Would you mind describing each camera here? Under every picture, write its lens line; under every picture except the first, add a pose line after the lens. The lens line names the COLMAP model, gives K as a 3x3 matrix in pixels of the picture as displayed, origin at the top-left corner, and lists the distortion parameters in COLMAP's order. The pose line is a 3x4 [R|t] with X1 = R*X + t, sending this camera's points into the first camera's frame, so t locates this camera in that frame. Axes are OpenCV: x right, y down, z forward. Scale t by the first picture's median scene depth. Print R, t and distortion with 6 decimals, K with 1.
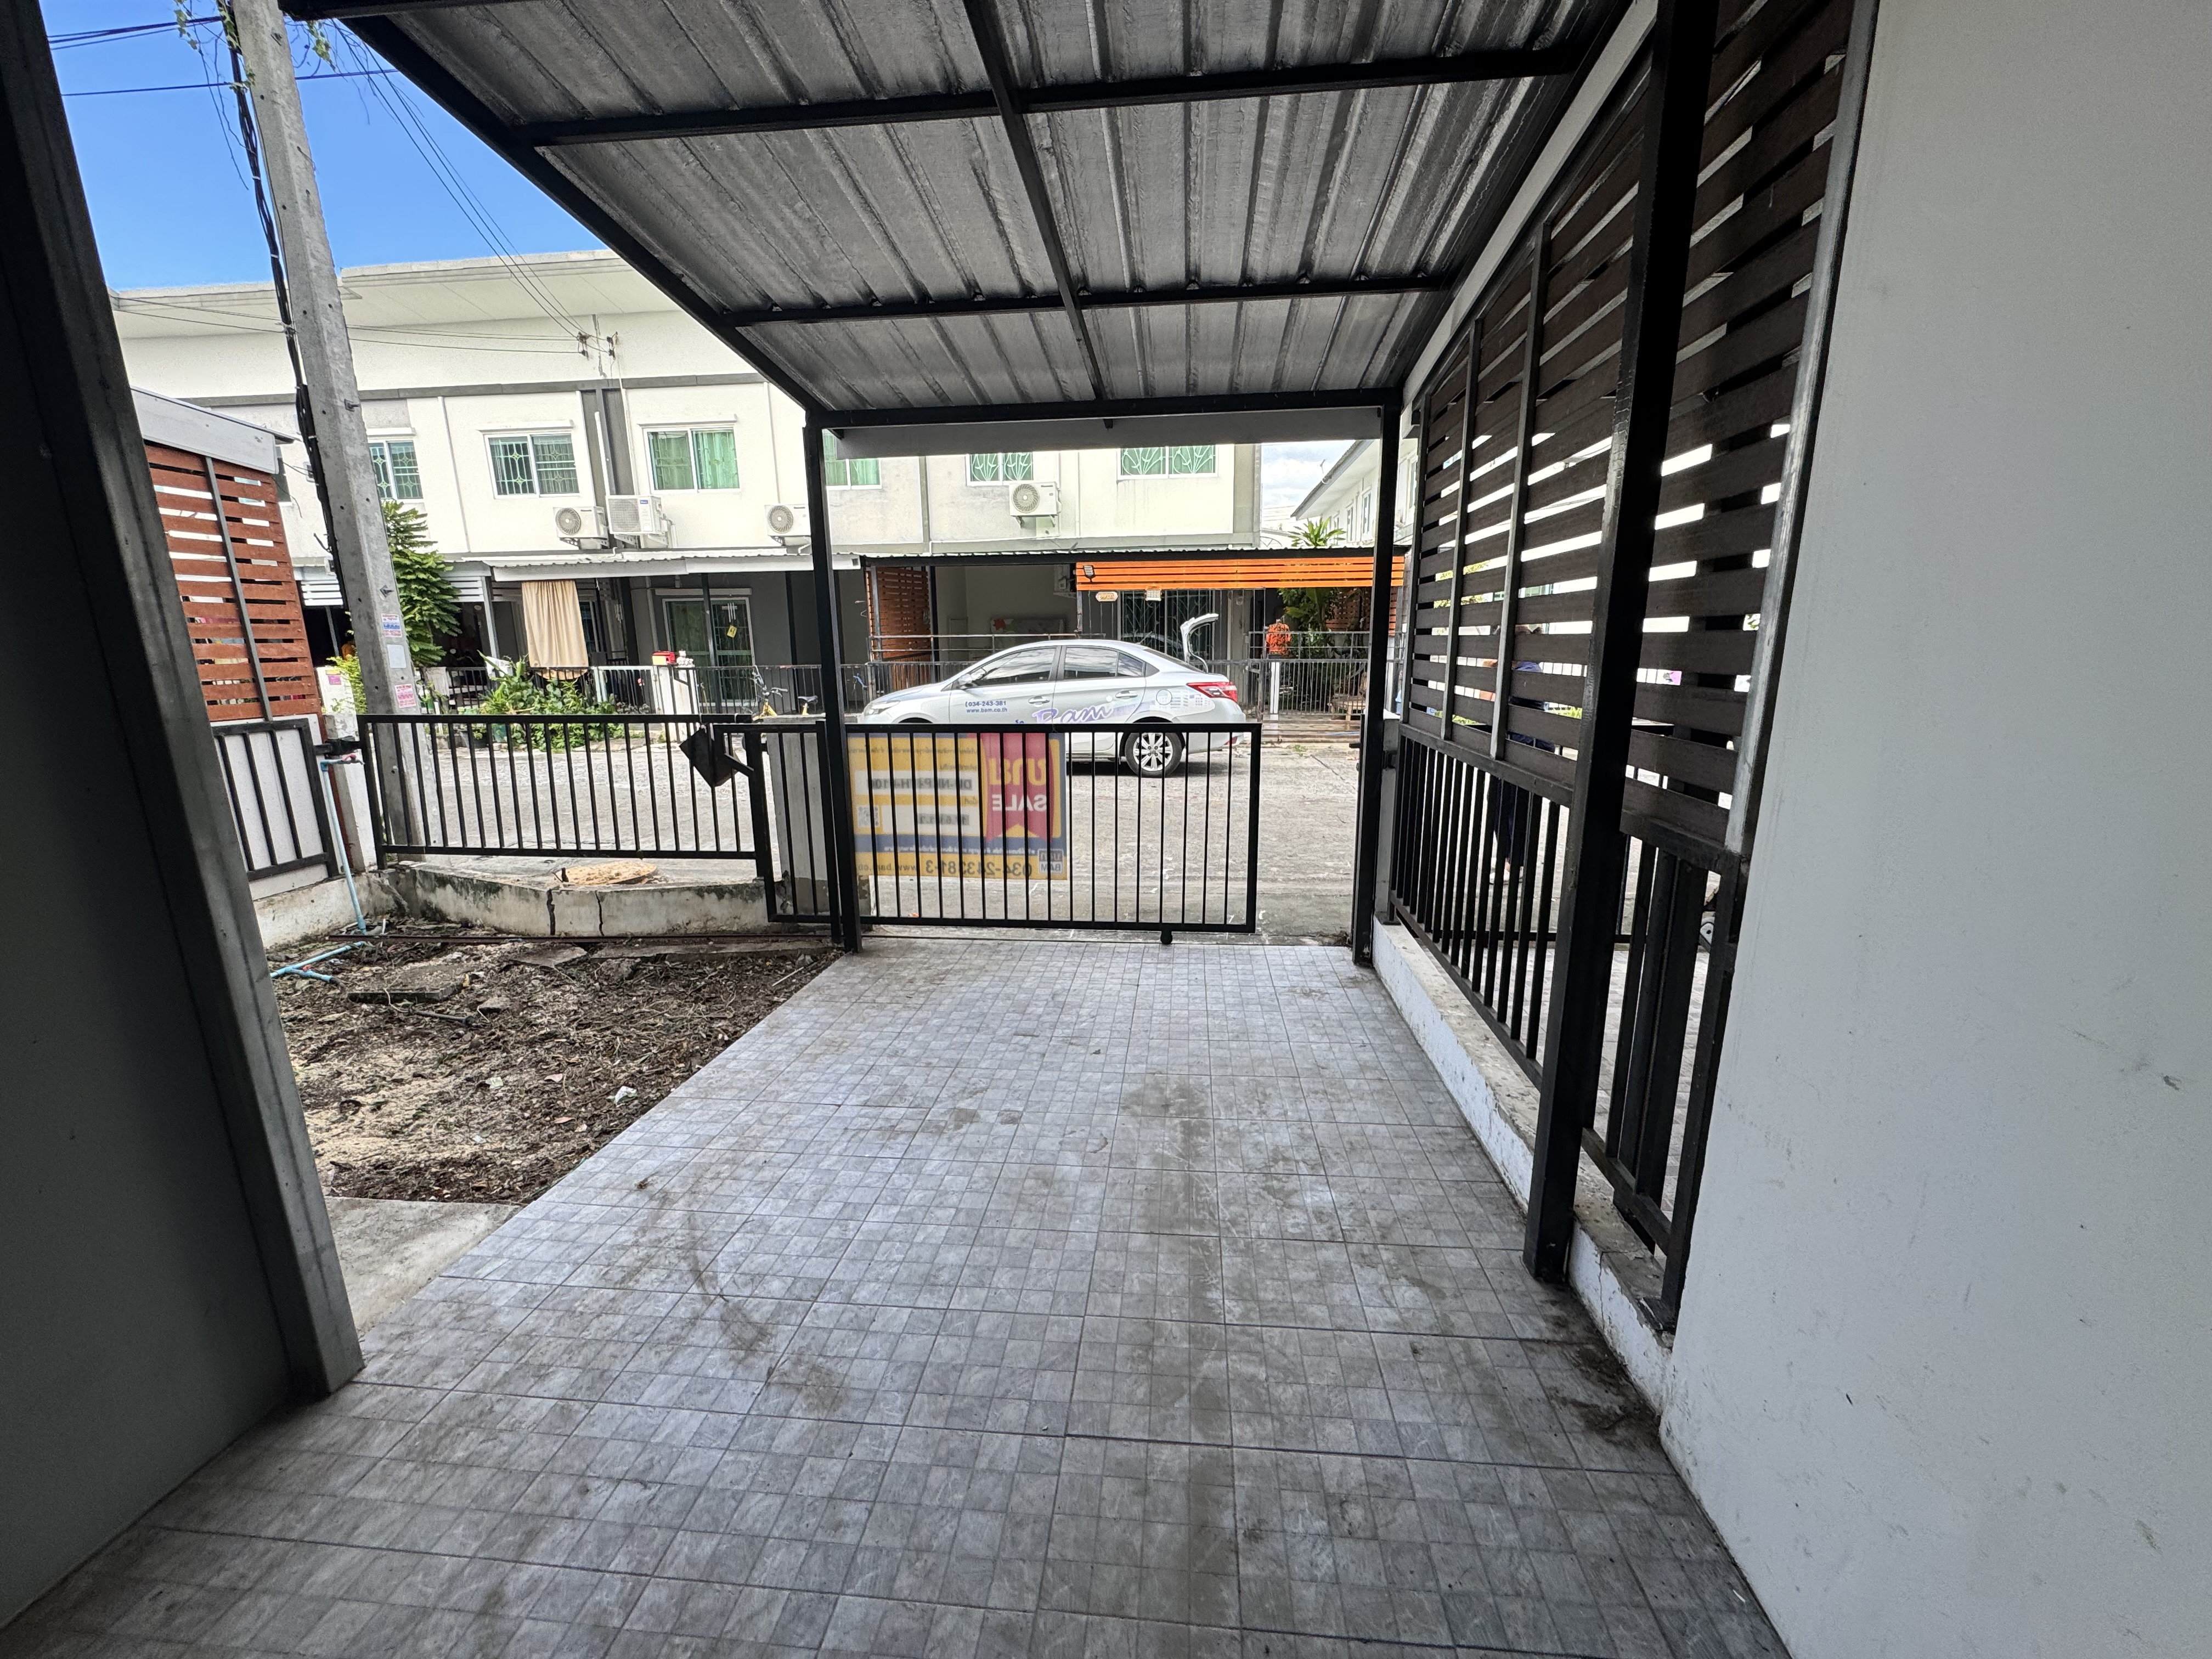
lens RADIAL K [[887.0, 0, 1106.0], [0, 887.0, 829.5], [0, 0, 1]] dist [-0.002658, 0.000497]
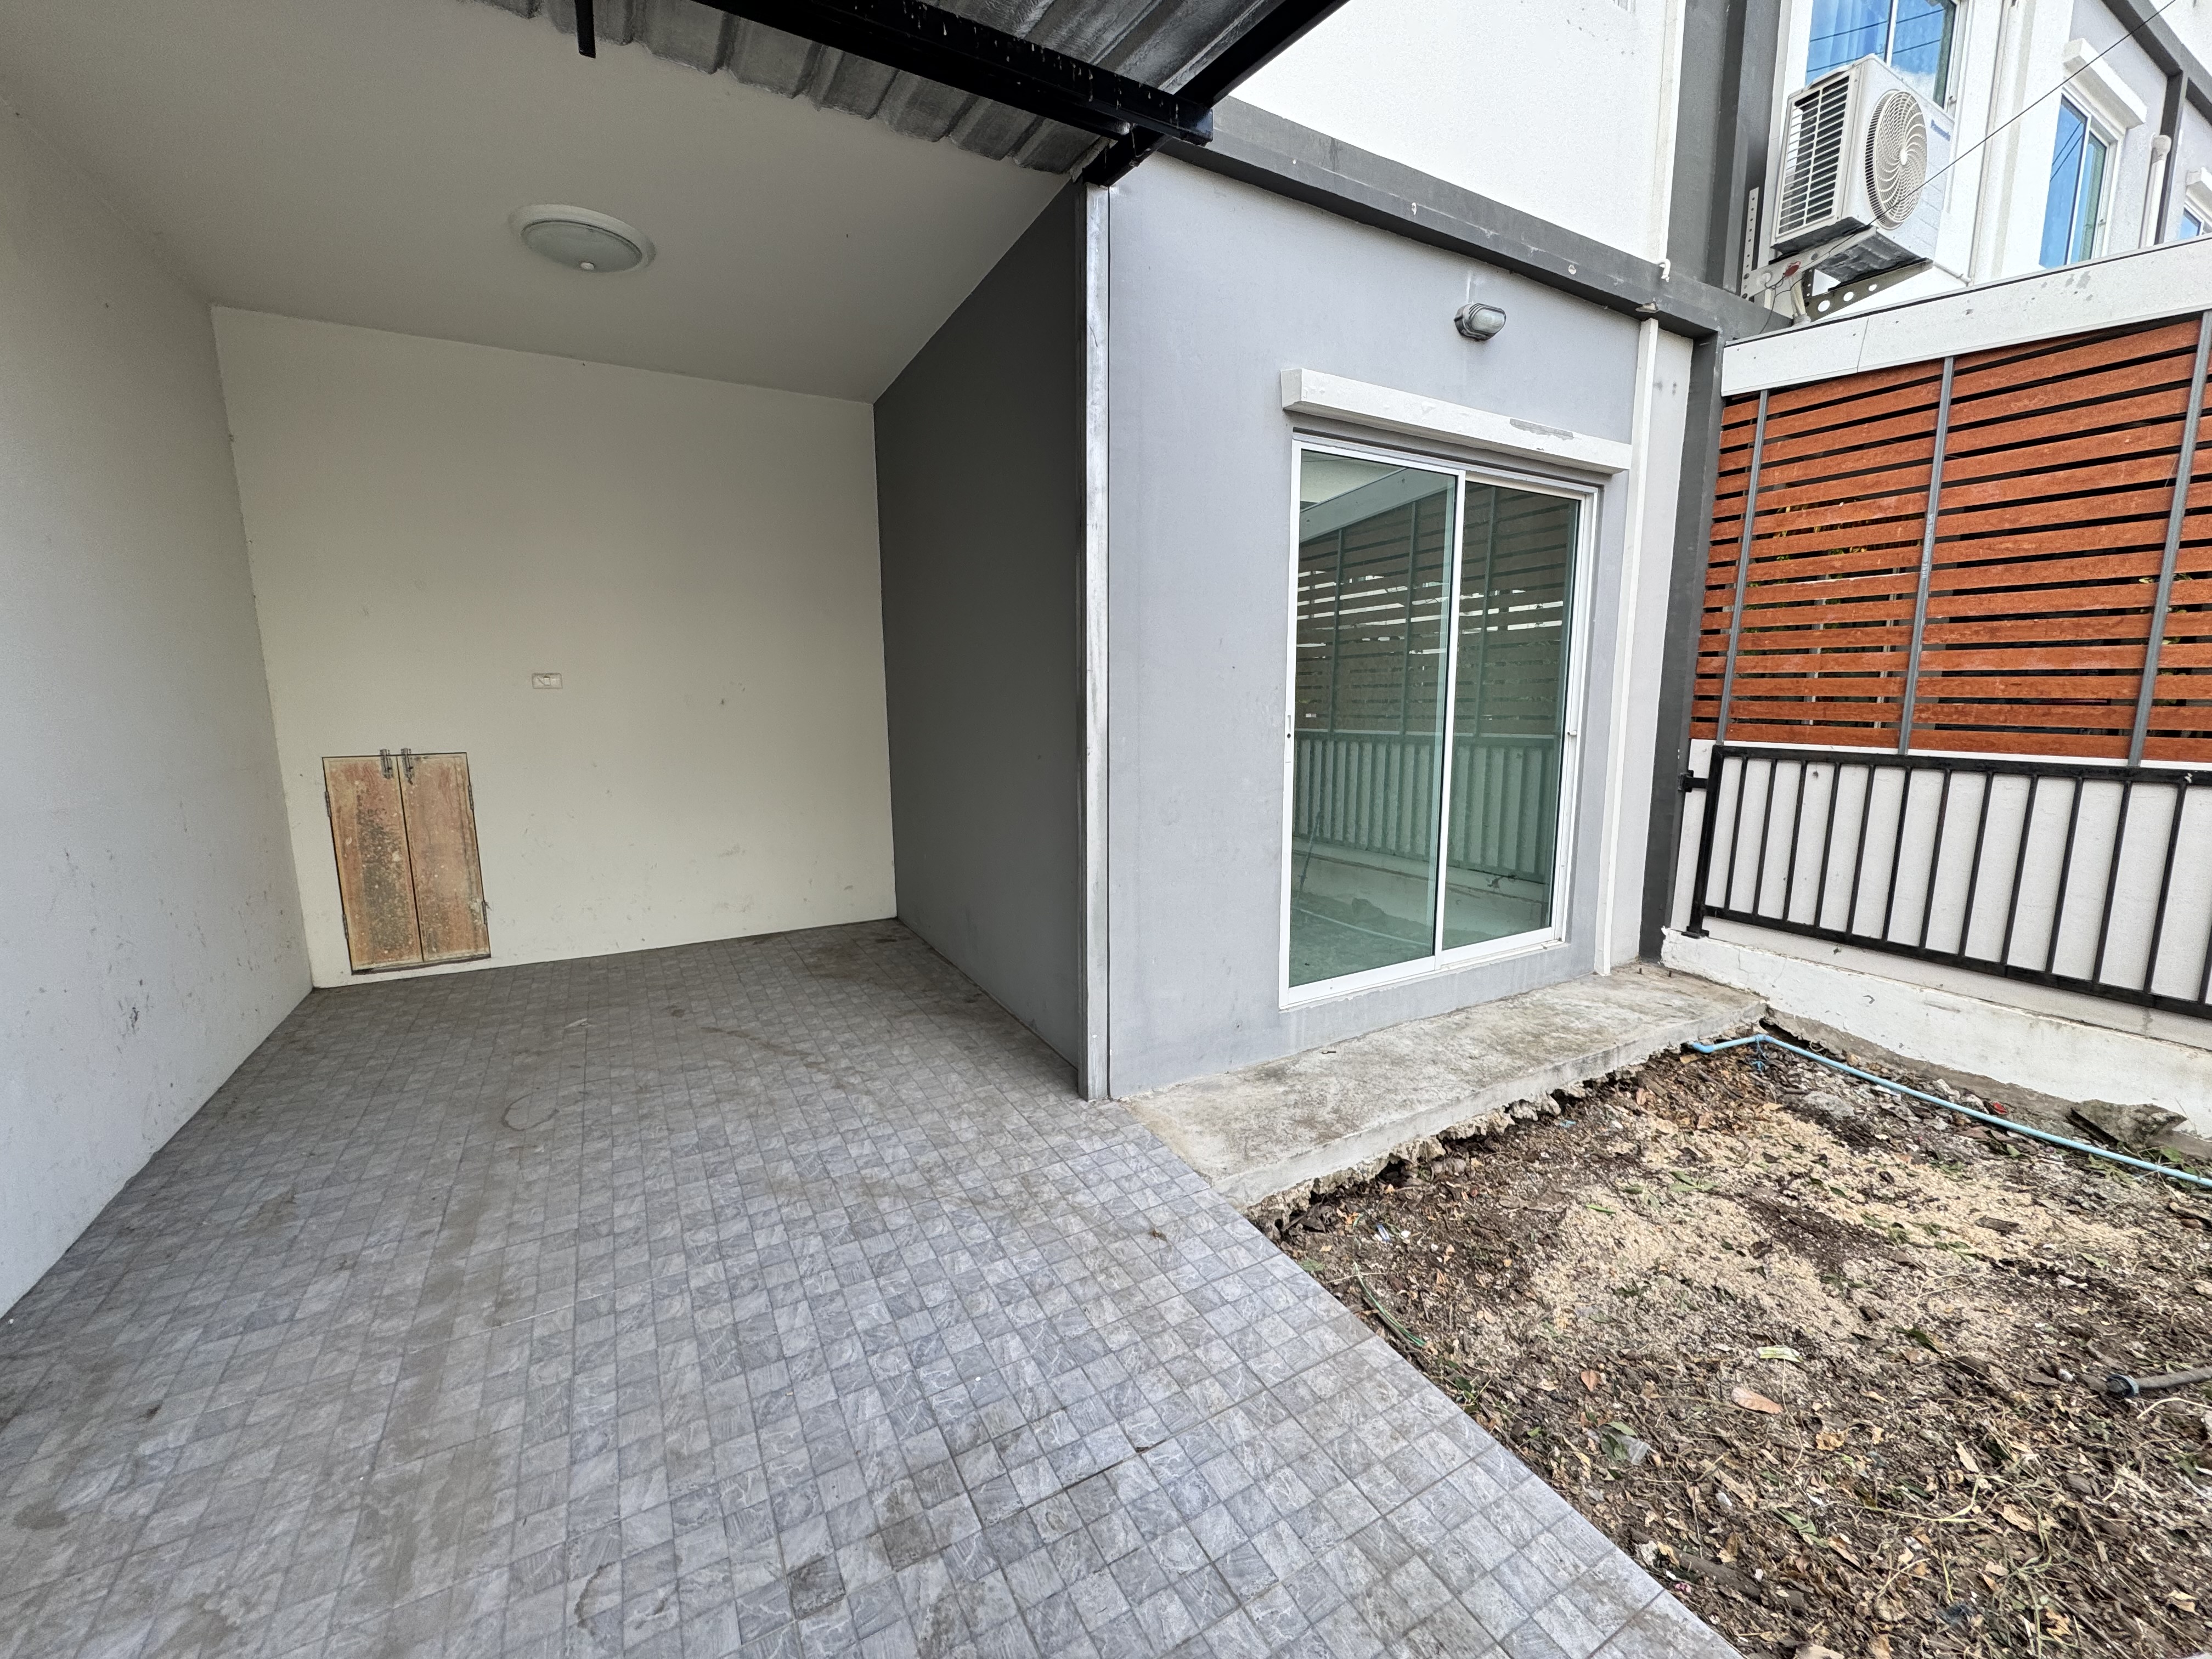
lens RADIAL K [[887.0, 0, 1106.0], [0, 887.0, 829.5], [0, 0, 1]] dist [-0.002658, 0.000497]
pose [[-0.822306, 0.106205, -0.559047, -0.015054], [-0.104710, 0.937413, 0.332104, -0.339138], [0.559329, 0.331629, -0.759719, 1.792079]]
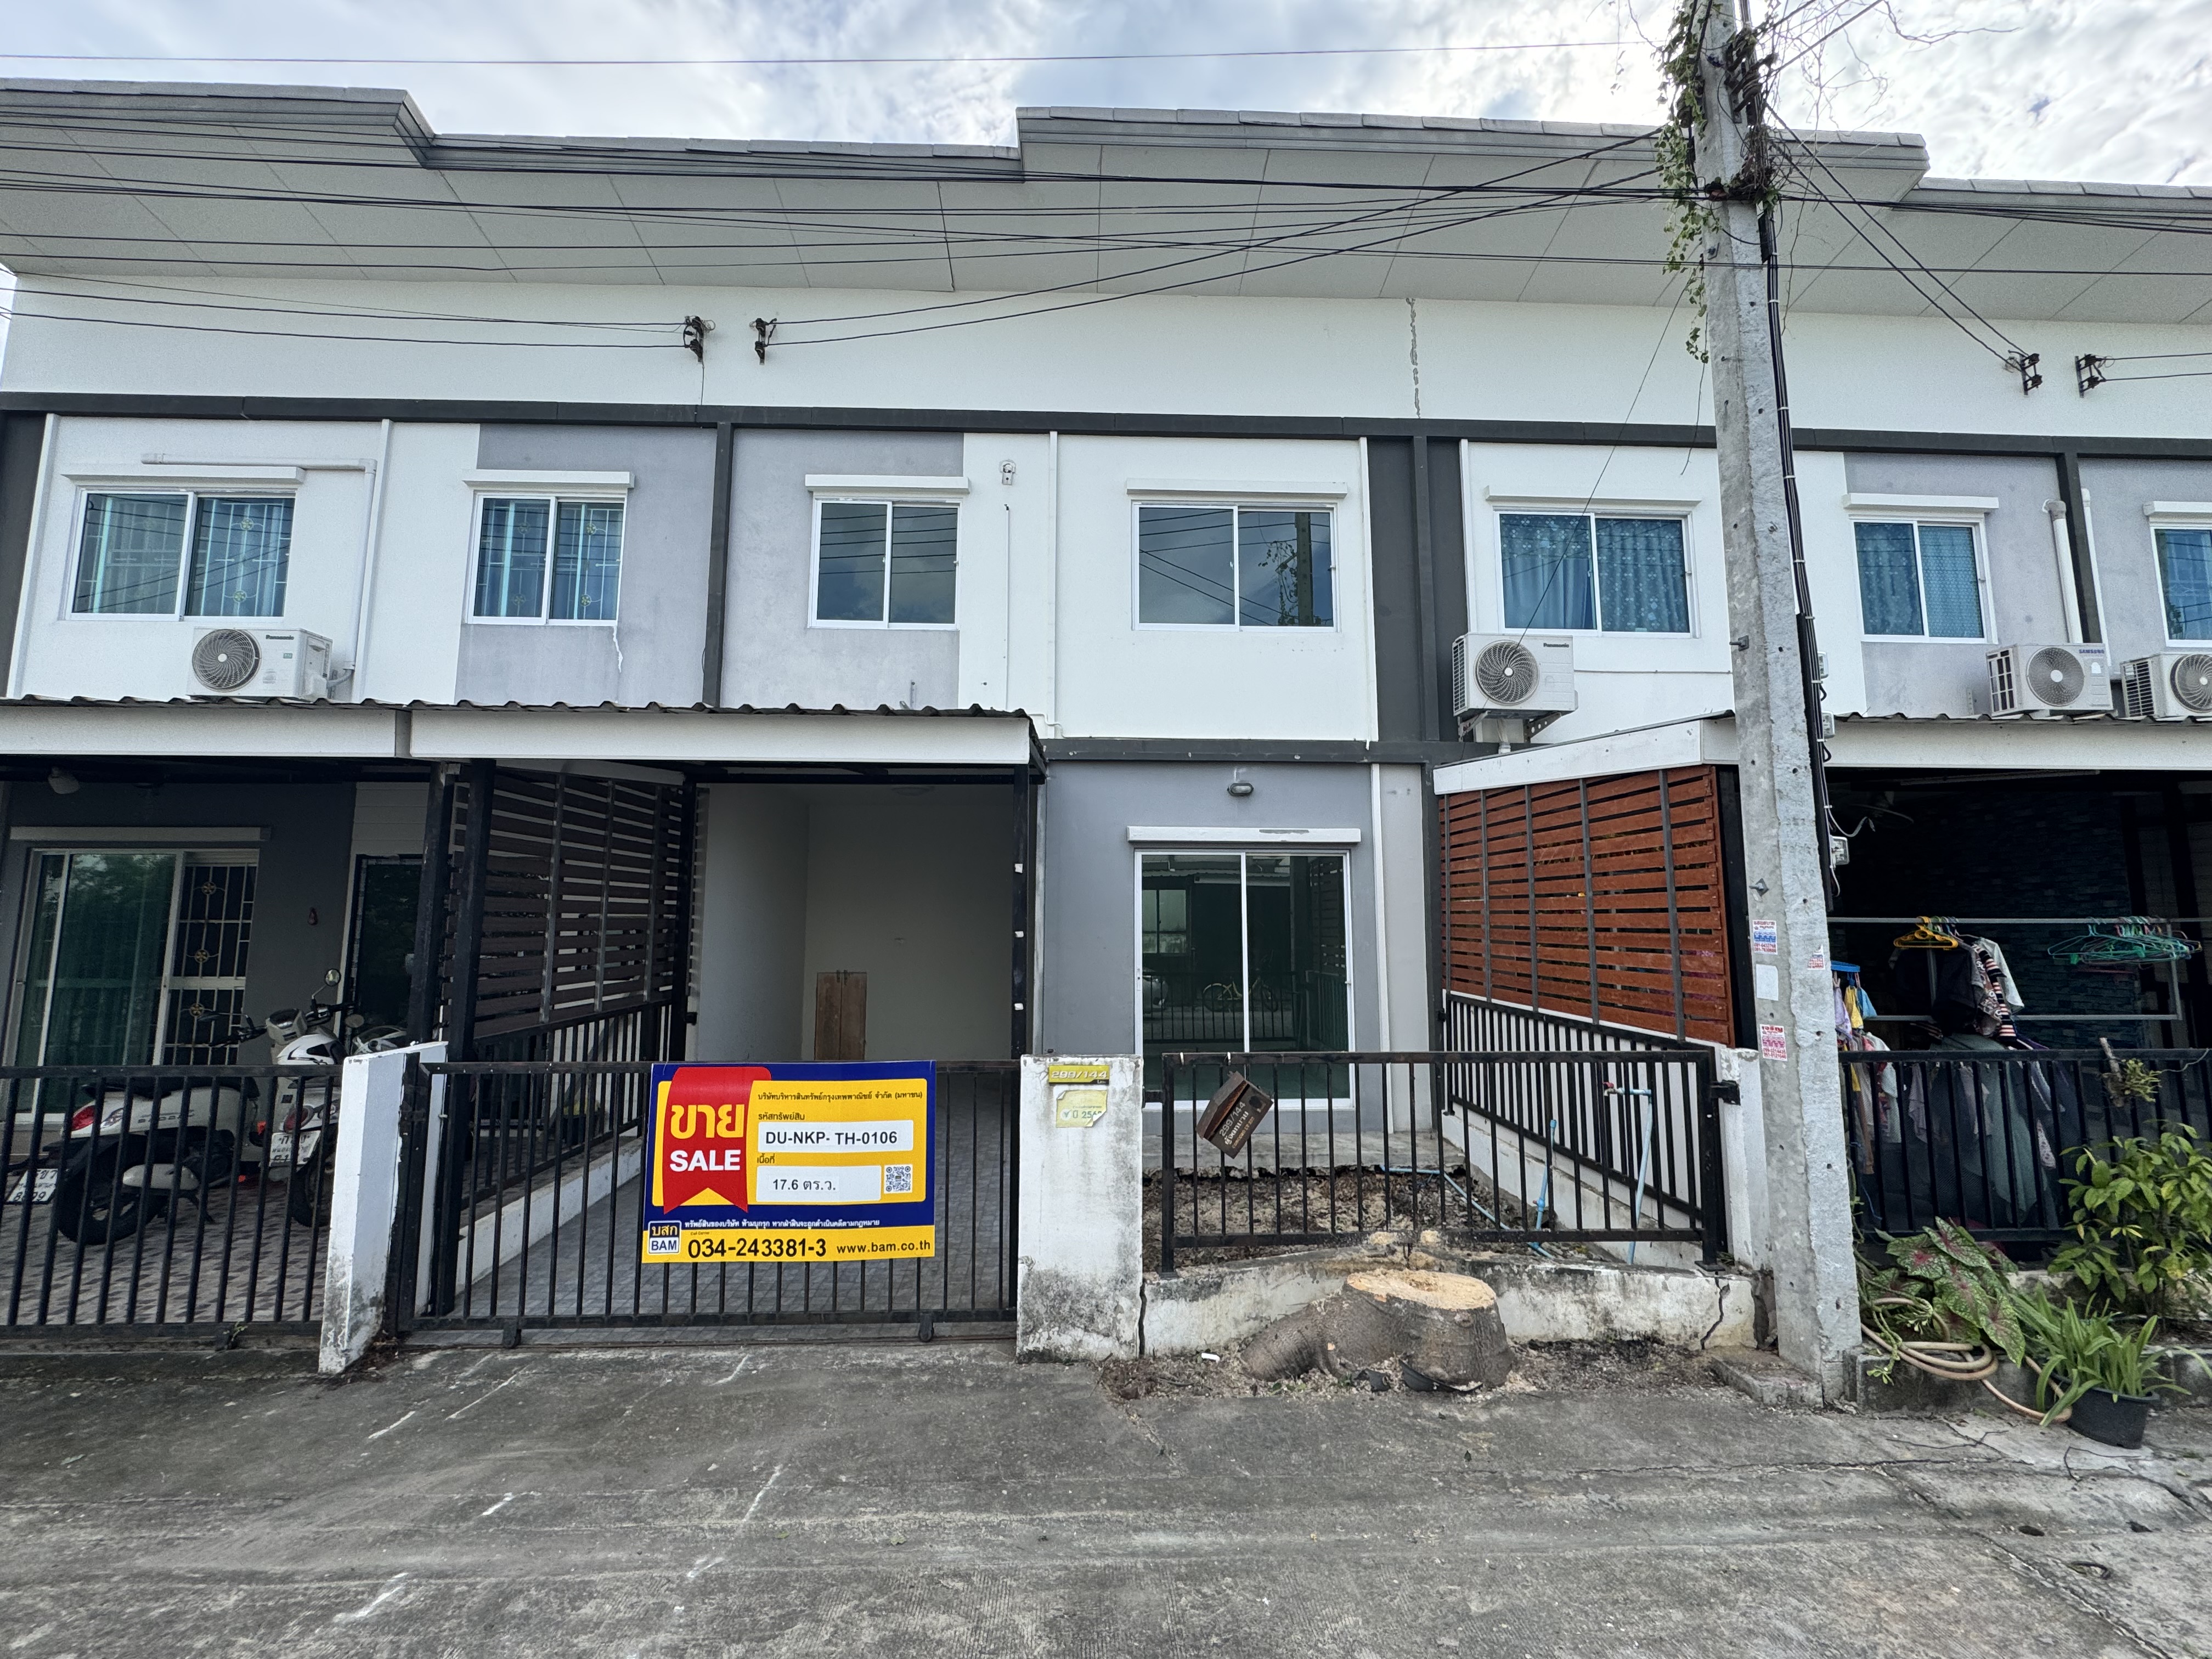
lens RADIAL K [[887.0, 0, 1106.0], [0, 887.0, 829.5], [0, 0, 1]] dist [-0.002658, 0.000497]
pose [[-0.990458, -0.002281, -0.137794, -0.545994], [-0.017520, 0.993835, 0.109477, -0.942826], [0.136695, 0.110846, -0.984392, 3.988189]]
